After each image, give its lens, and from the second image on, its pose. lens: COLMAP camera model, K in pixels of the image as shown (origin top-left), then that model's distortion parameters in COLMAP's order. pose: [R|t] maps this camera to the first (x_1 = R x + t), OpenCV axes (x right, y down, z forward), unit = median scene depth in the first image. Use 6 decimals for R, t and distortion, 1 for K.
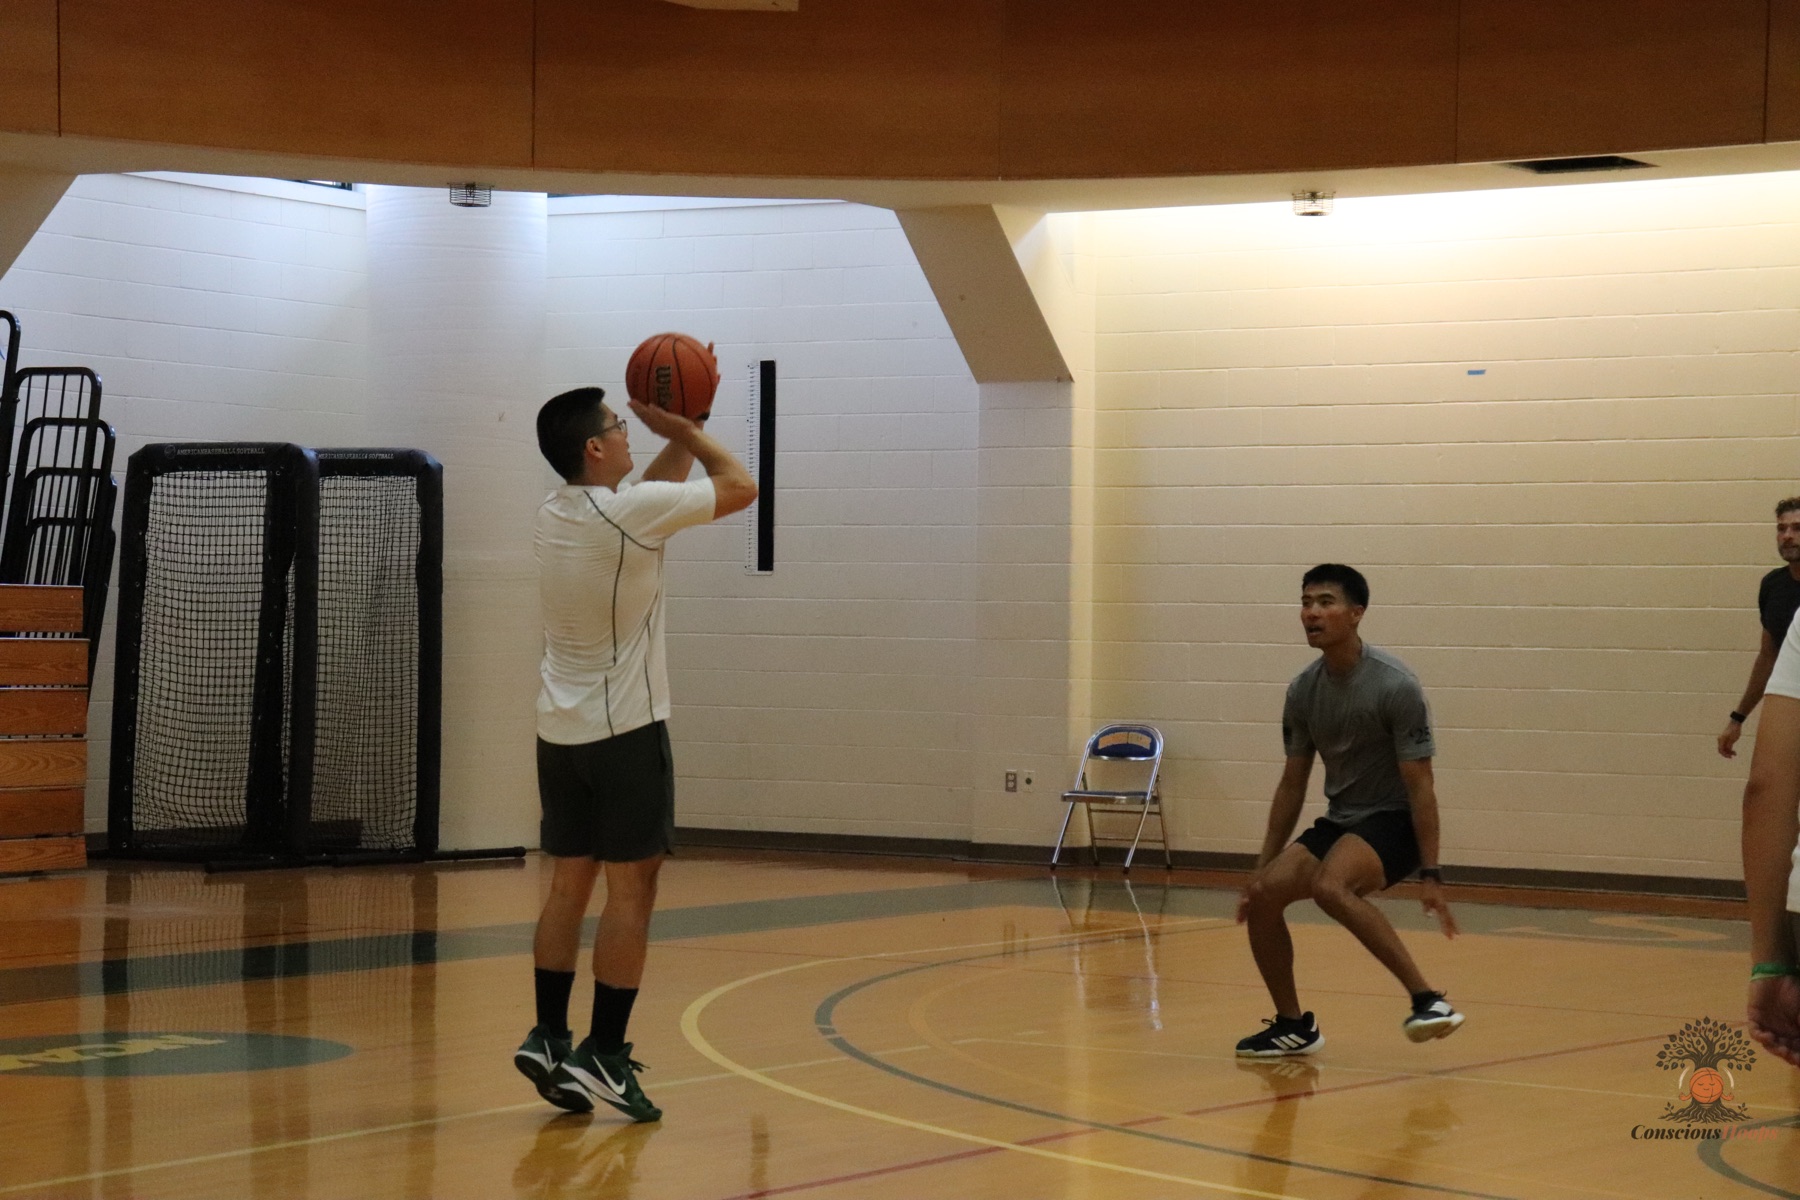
lens RADIAL K [[4297.4, 0, 900.0], [0, 4297.4, 600.0], [0, 0, 1]] dist [0.425817, 0.653087]
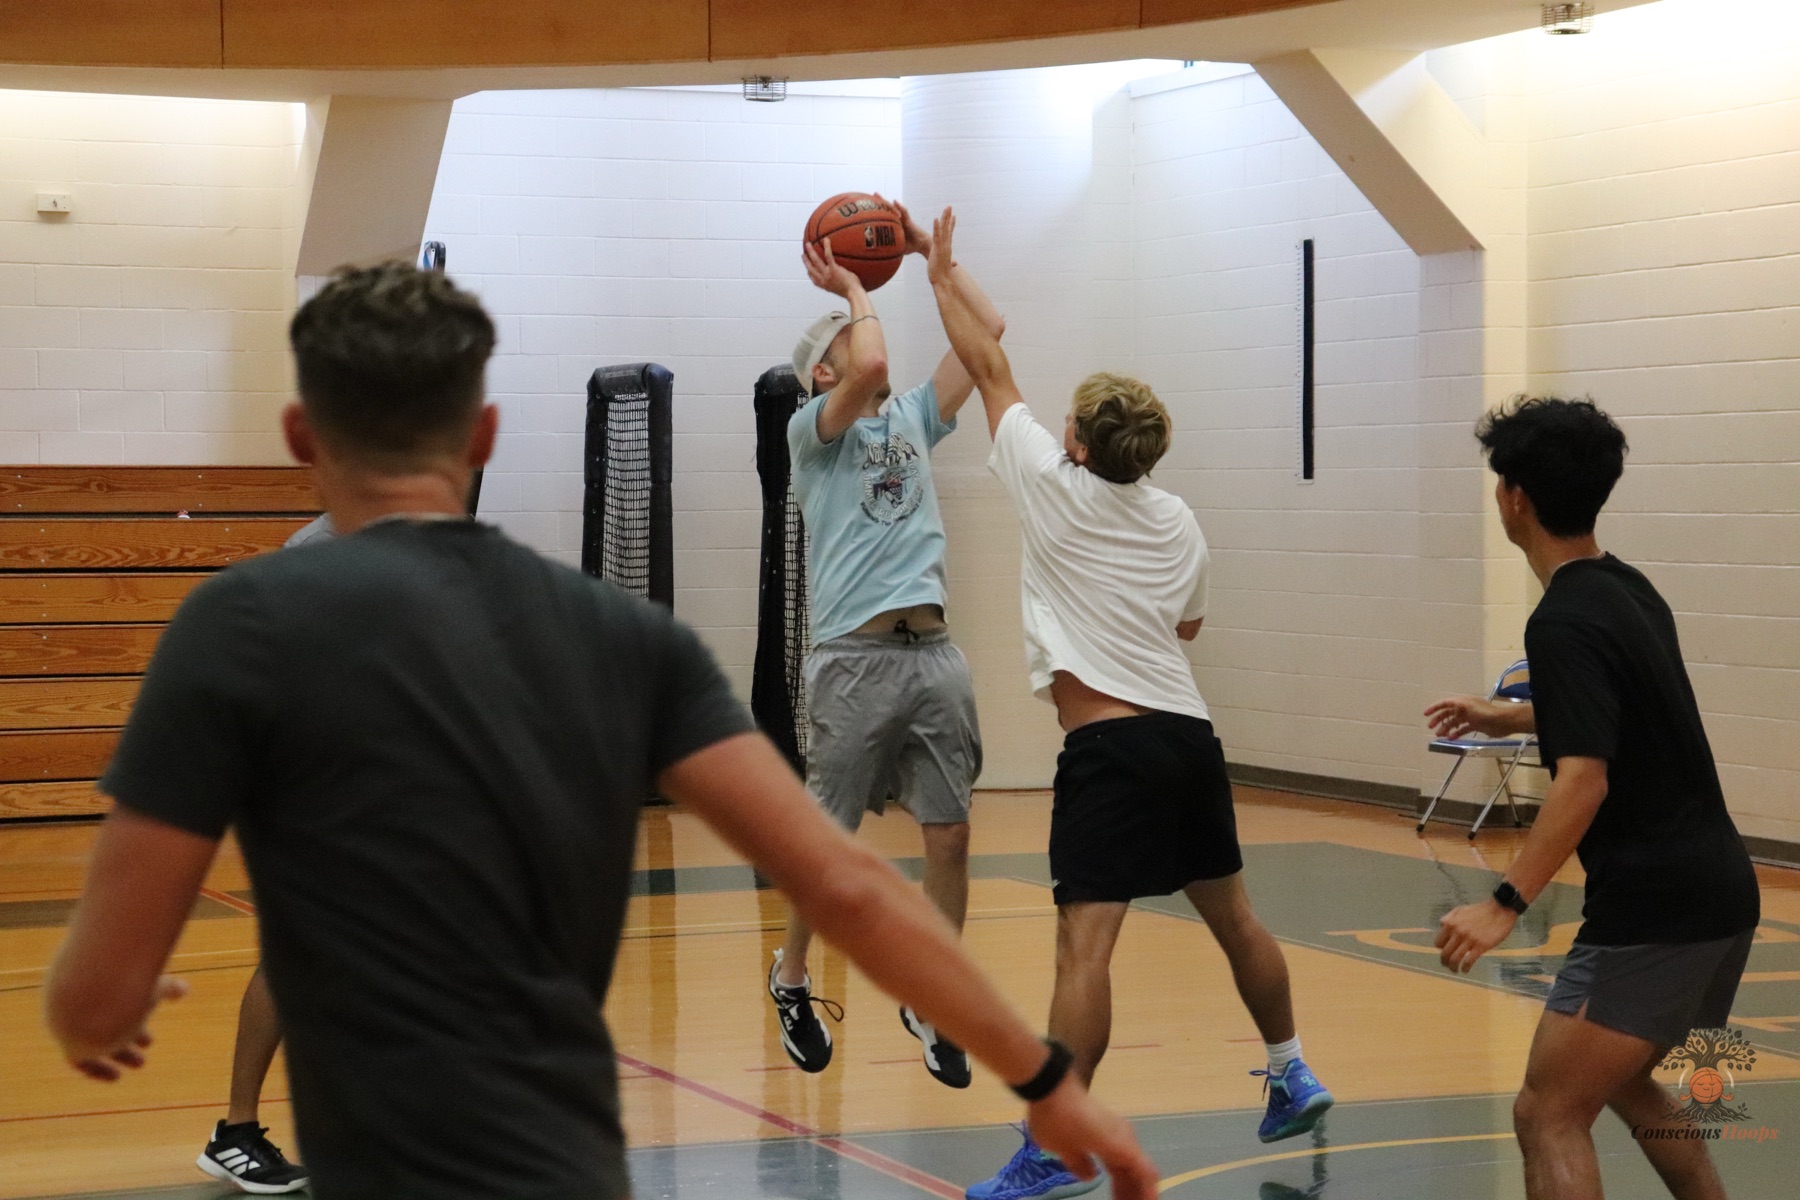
lens RADIAL K [[4297.4, 0, 900.0], [0, 4297.4, 600.0], [0, 0, 1]] dist [0.425817, 0.653087]
pose [[0.825151, -0.005665, -0.564883, 0.434387], [0.022330, 0.999495, 0.022596, -0.004001], [0.564470, -0.031259, 0.824861, 0.238406]]
